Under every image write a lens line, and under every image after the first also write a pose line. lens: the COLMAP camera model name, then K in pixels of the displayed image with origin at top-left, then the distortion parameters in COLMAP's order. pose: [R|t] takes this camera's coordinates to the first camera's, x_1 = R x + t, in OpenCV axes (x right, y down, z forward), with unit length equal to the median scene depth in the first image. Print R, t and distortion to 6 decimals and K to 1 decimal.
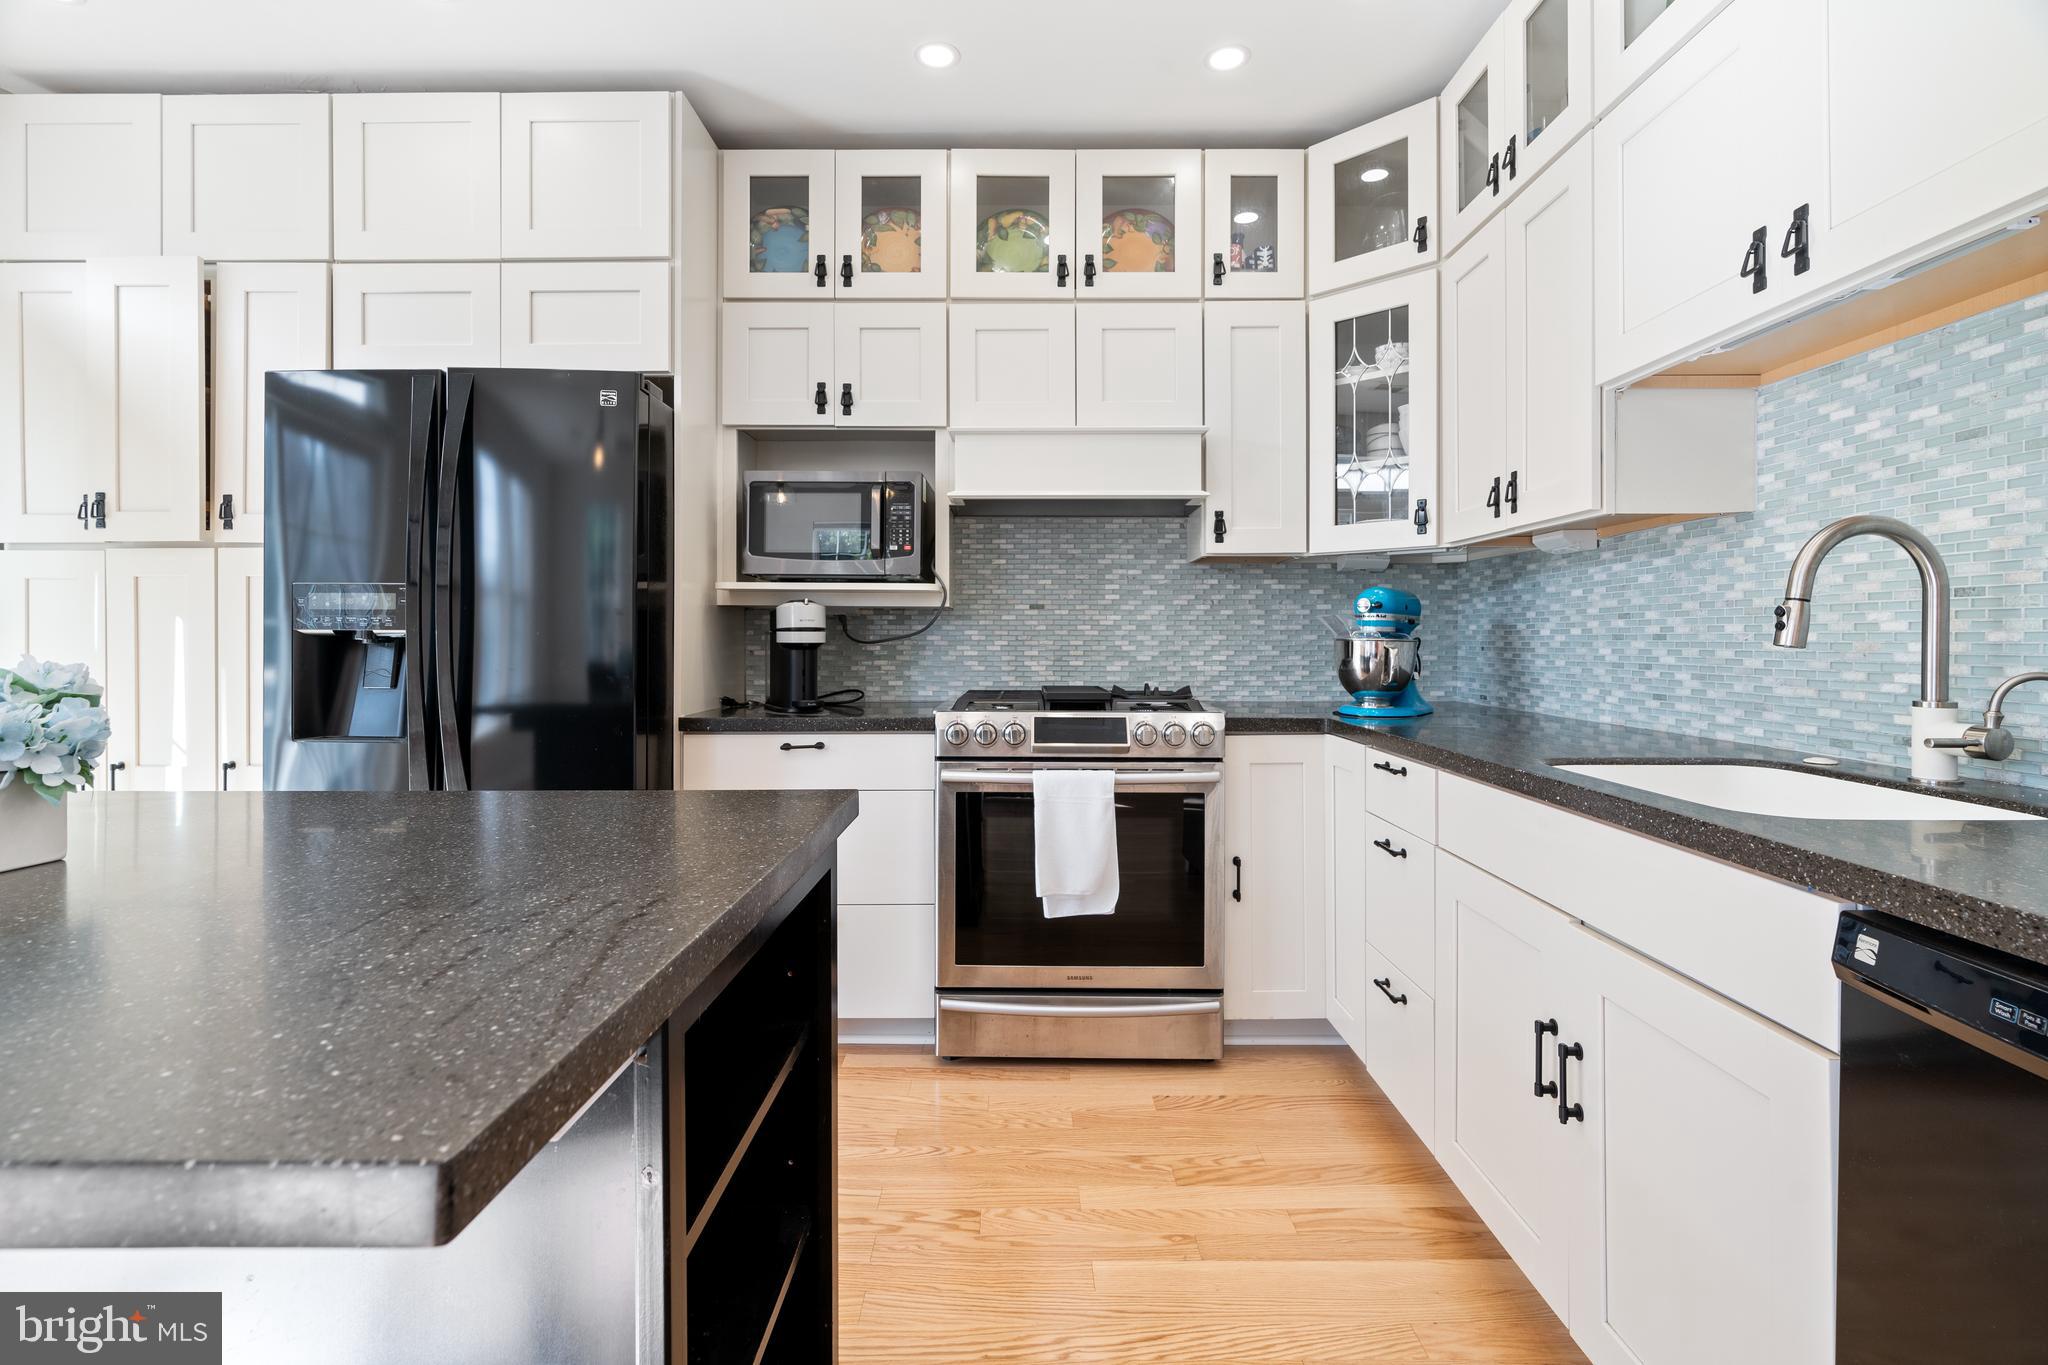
lens RADIAL K [[938.6, 0, 1018.2], [0, 938.6, 636.4], [0, 0, 1]] dist [-0.008747, 0.003781]
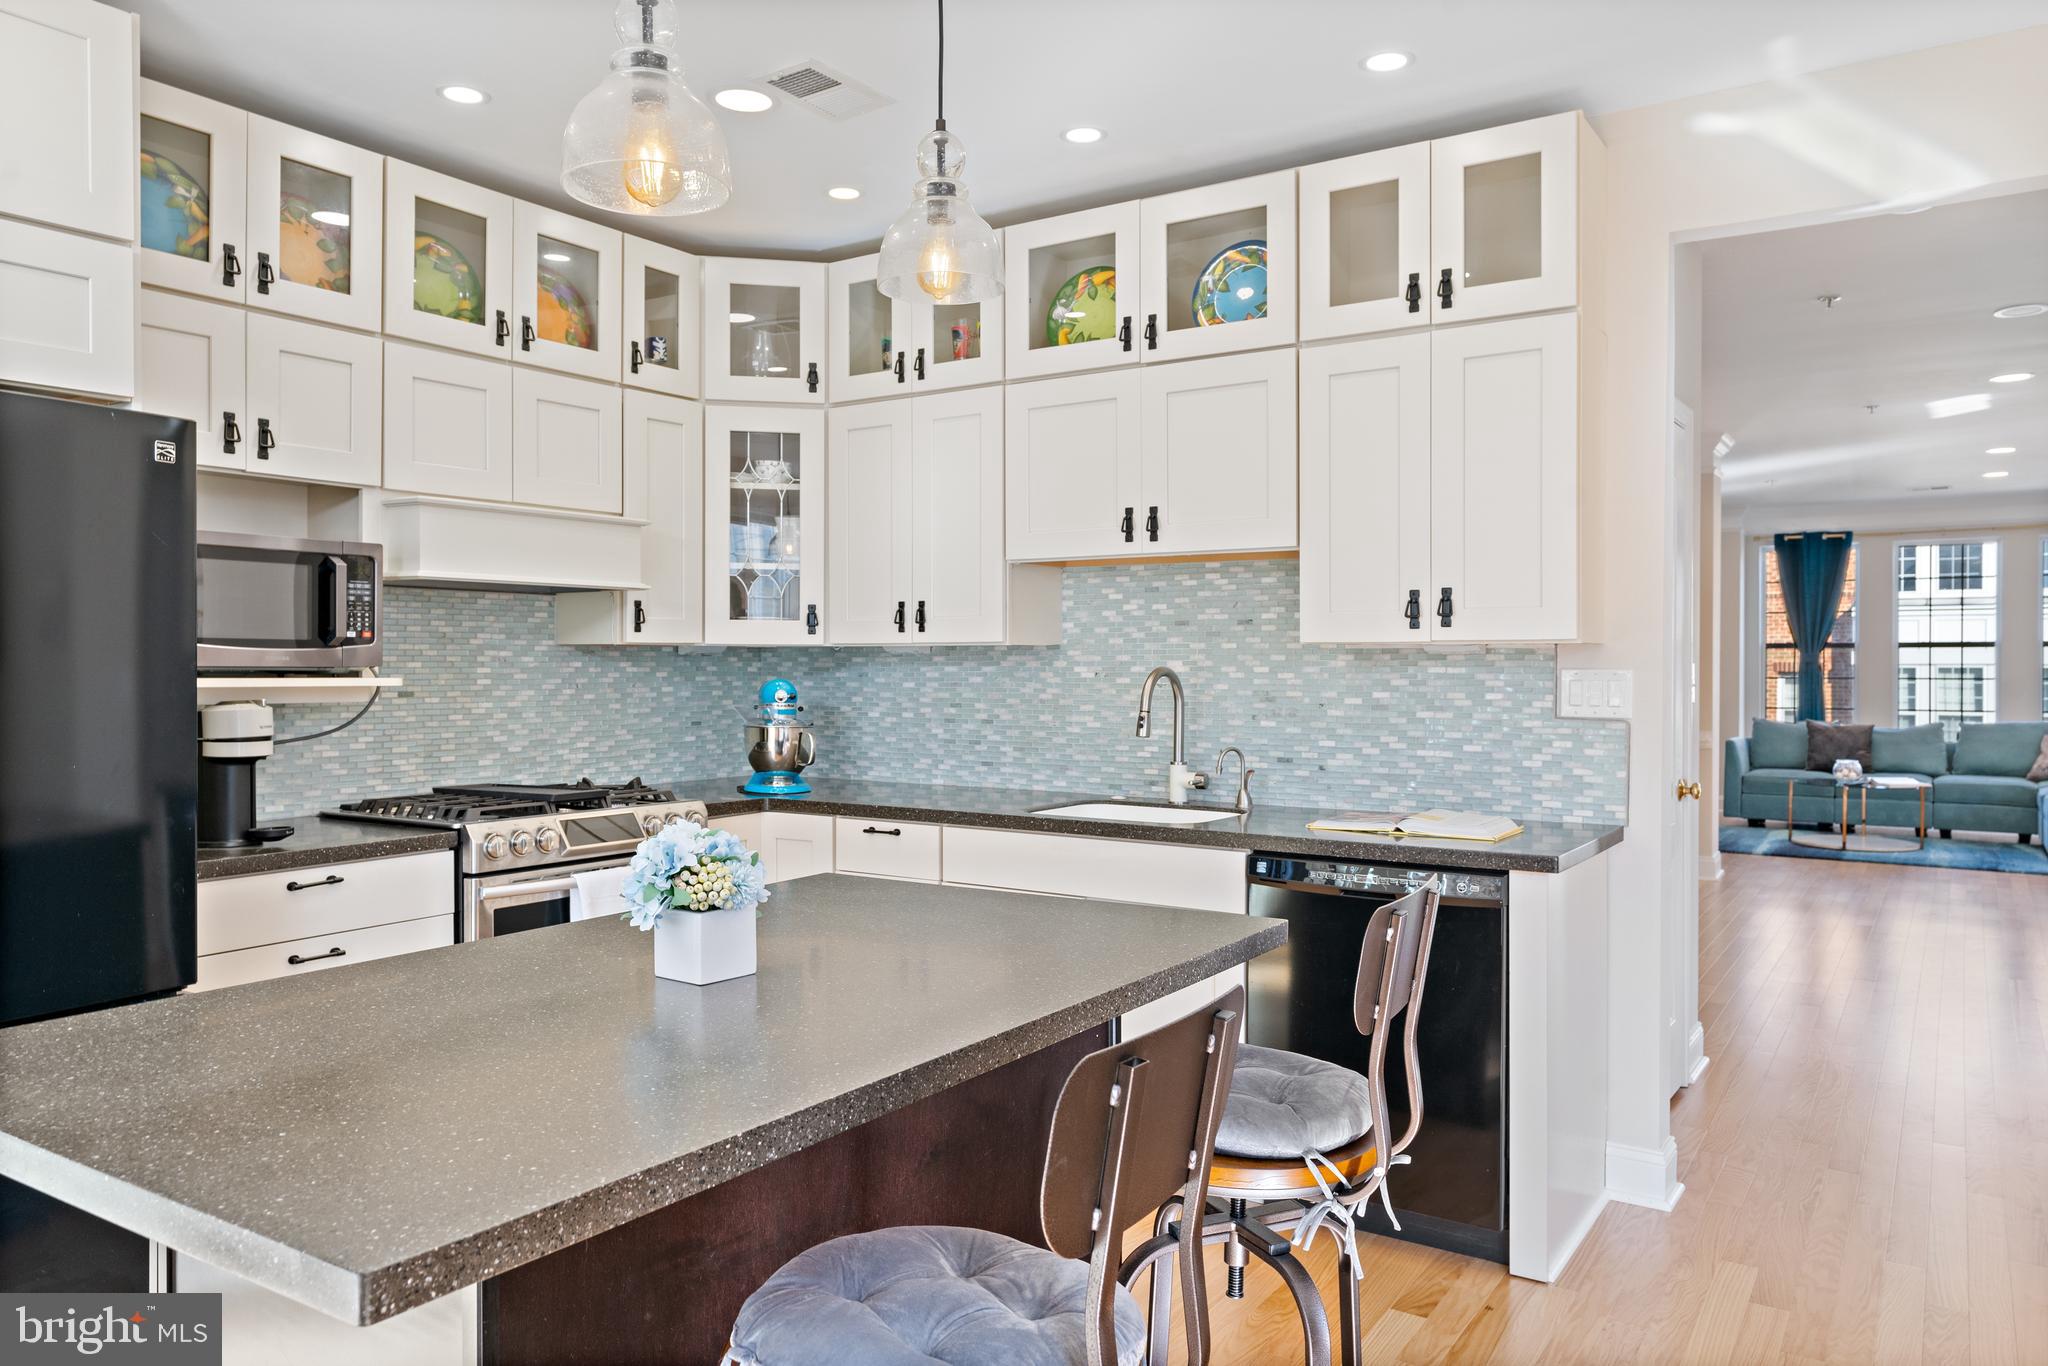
lens RADIAL K [[1419.3, 0, 1016.8], [0, 1419.3, 672.0], [0, 0, 1]] dist [-0.004734, 0.005577]
pose [[0.550414, -0.005896, 0.834871, -0.899577], [-0.000388, 0.999973, 0.007318, -0.074597], [-0.834891, -0.004352, 0.550397, -0.186676]]
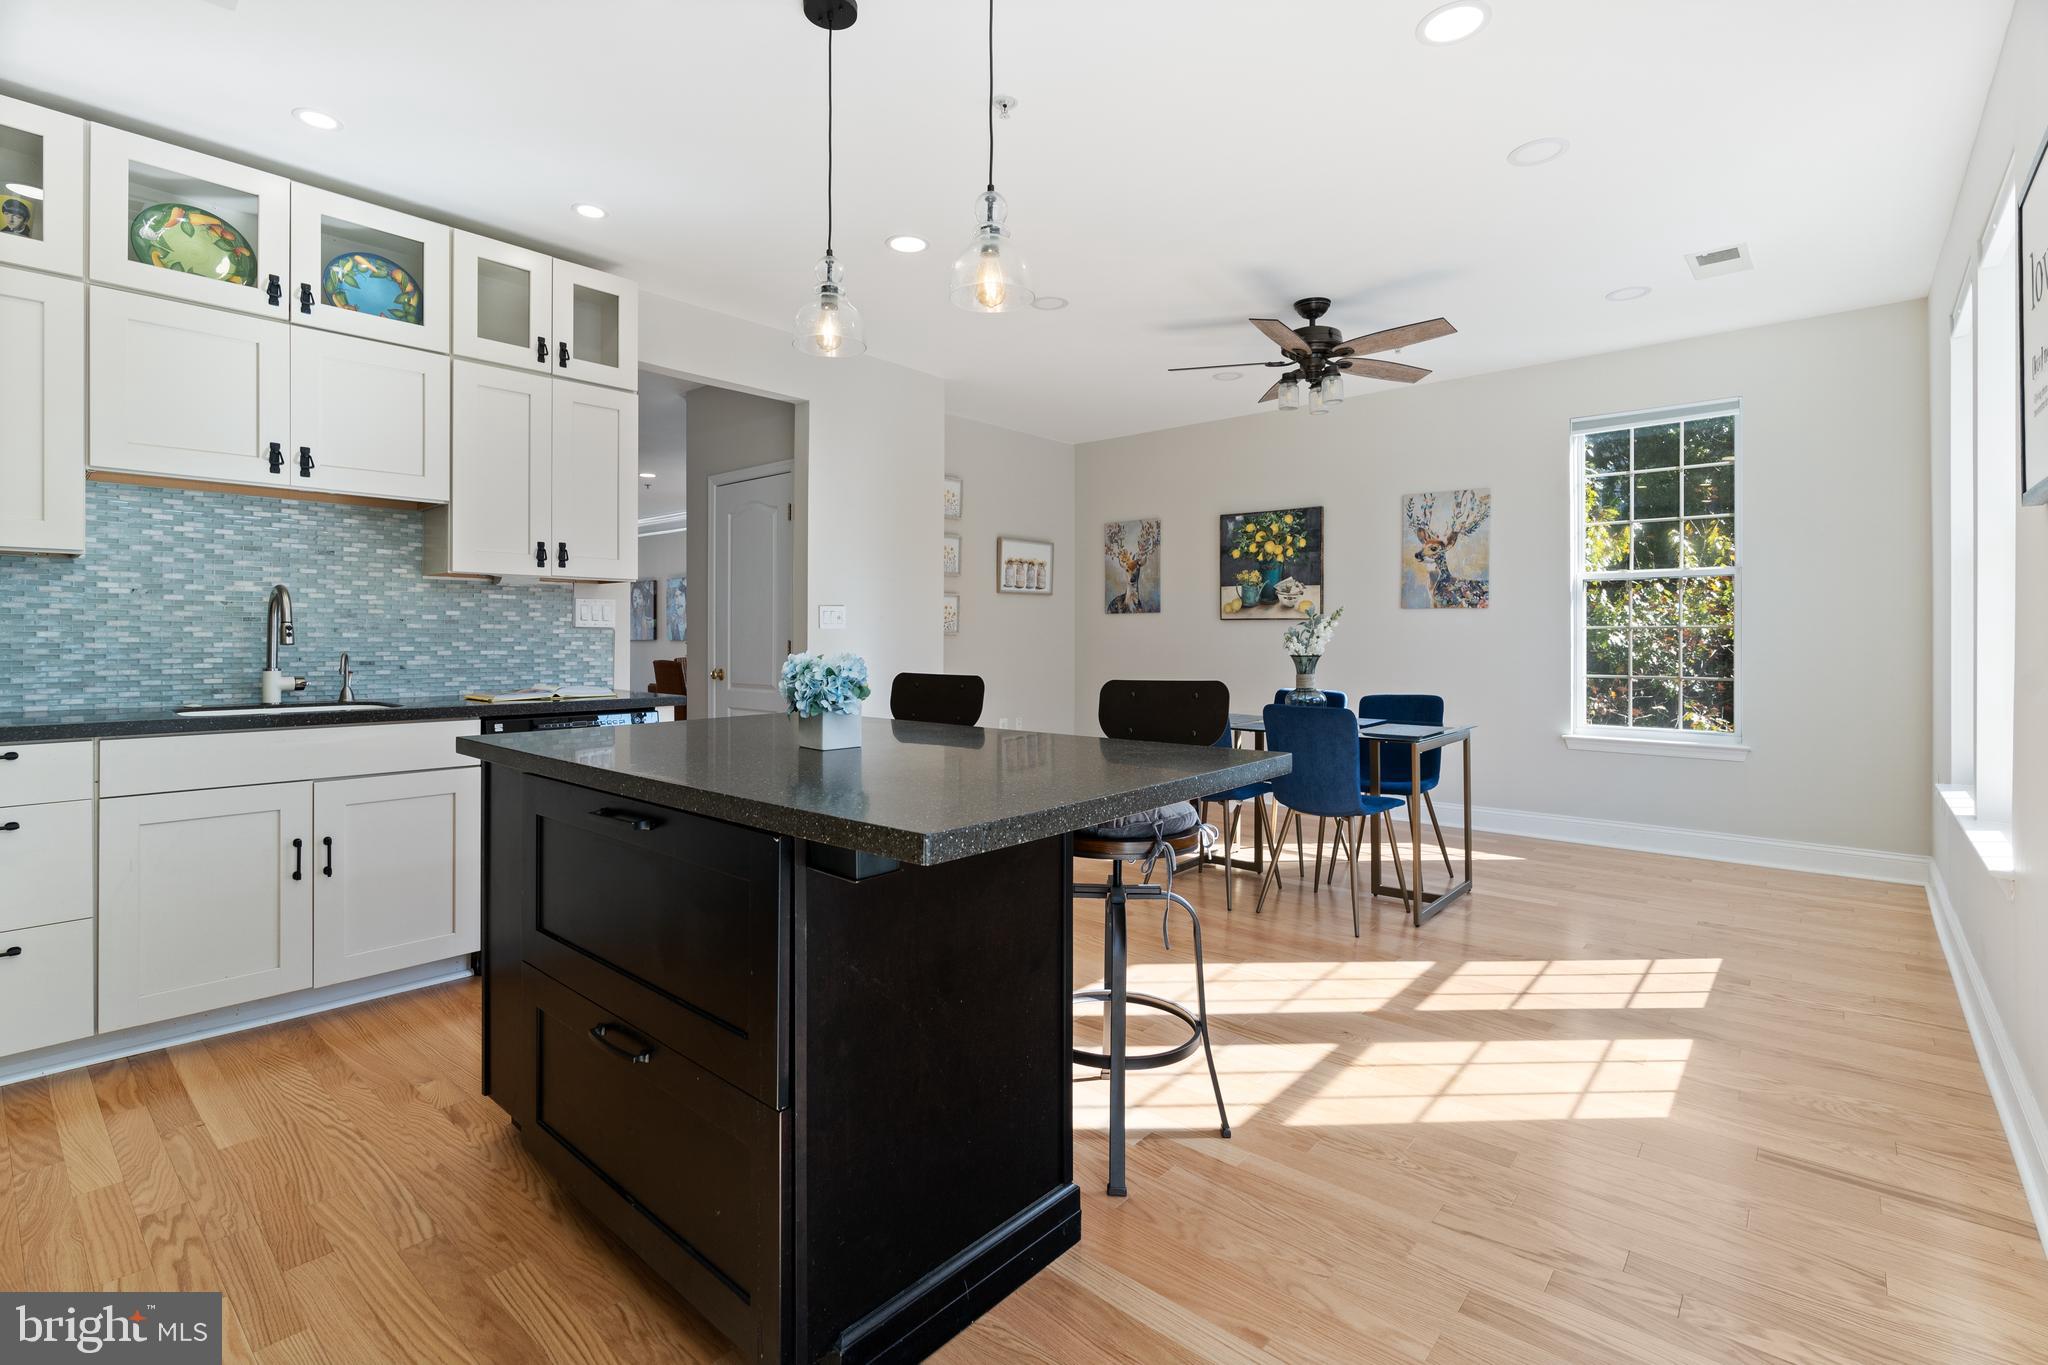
lens RADIAL K [[938.6, 0, 1020.9], [0, 938.6, 633.8], [0, 0, 1]] dist [-0.008747, 0.003781]
pose [[-0.751677, 0.002462, 0.659526, -0.997236], [-0.001264, 0.999986, -0.005174, -0.002482], [-0.659530, -0.004722, -0.751664, 0.805454]]
